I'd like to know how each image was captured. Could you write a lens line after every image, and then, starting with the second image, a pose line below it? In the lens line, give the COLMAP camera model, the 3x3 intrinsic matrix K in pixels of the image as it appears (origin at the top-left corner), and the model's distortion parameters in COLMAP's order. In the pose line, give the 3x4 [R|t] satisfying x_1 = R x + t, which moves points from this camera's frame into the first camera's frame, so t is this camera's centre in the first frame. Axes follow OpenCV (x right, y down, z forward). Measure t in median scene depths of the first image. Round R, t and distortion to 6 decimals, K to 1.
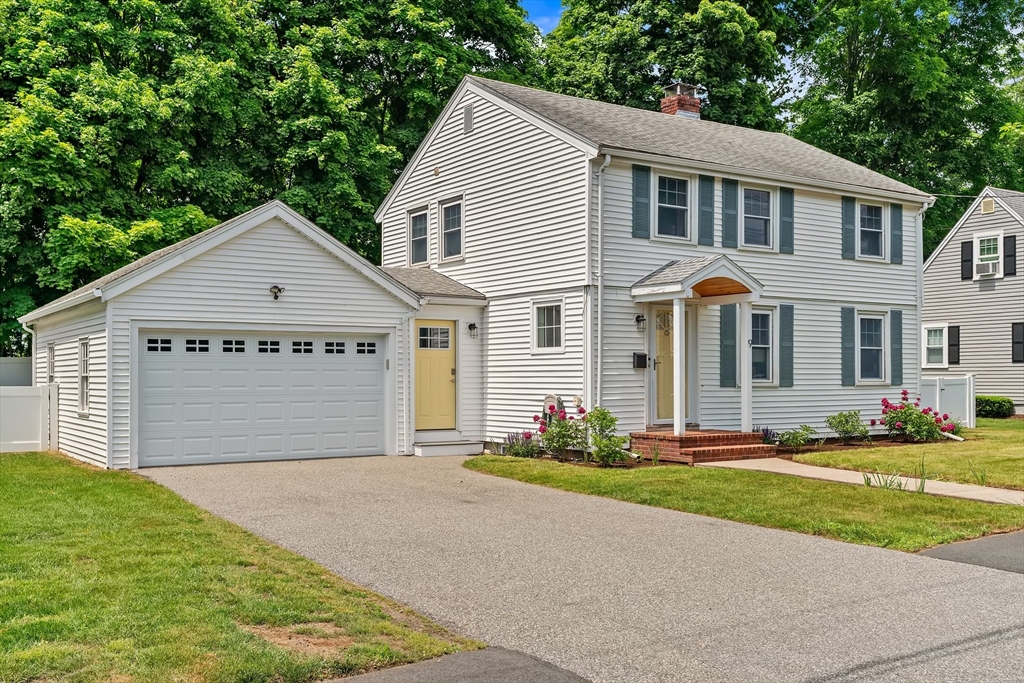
lens RADIAL K [[1012.2, 0, 498.8], [0, 1012.2, 382.8], [0, 0, 1]] dist [0.008046, 0.000000]
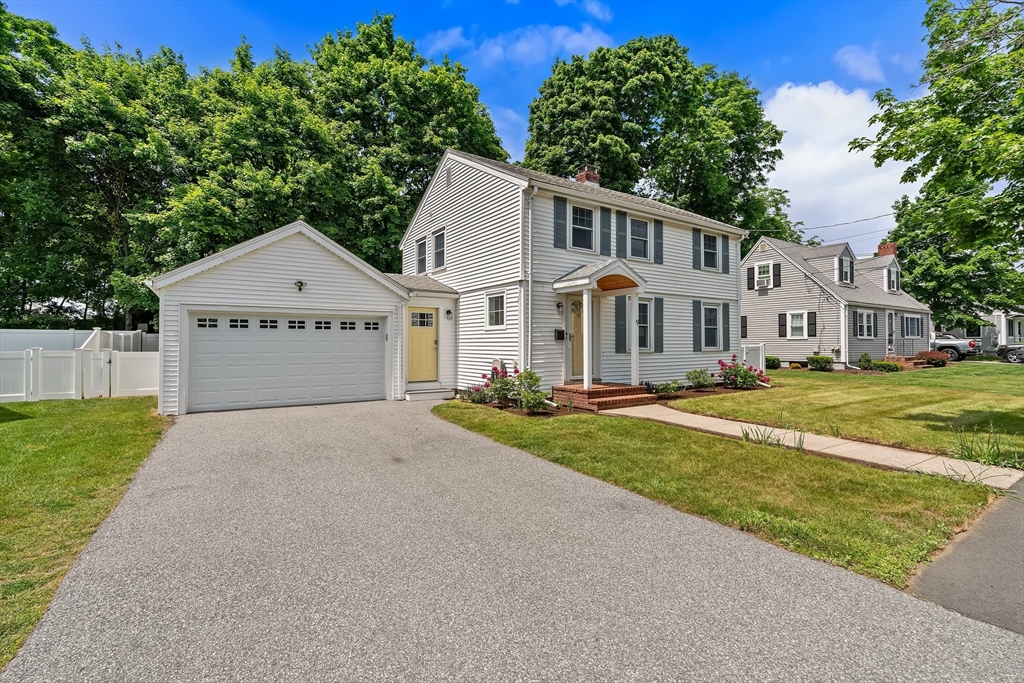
lens RADIAL K [[459.7, 0, 503.9], [0, 459.7, 339.4], [0, 0, 1]] dist [-0.015323, 0.006037]
pose [[0.999997, 0.000722, -0.002119, 0.056468], [-0.000753, 0.999890, -0.014826, -0.005229], [0.002109, 0.014828, 0.999888, 0.320603]]
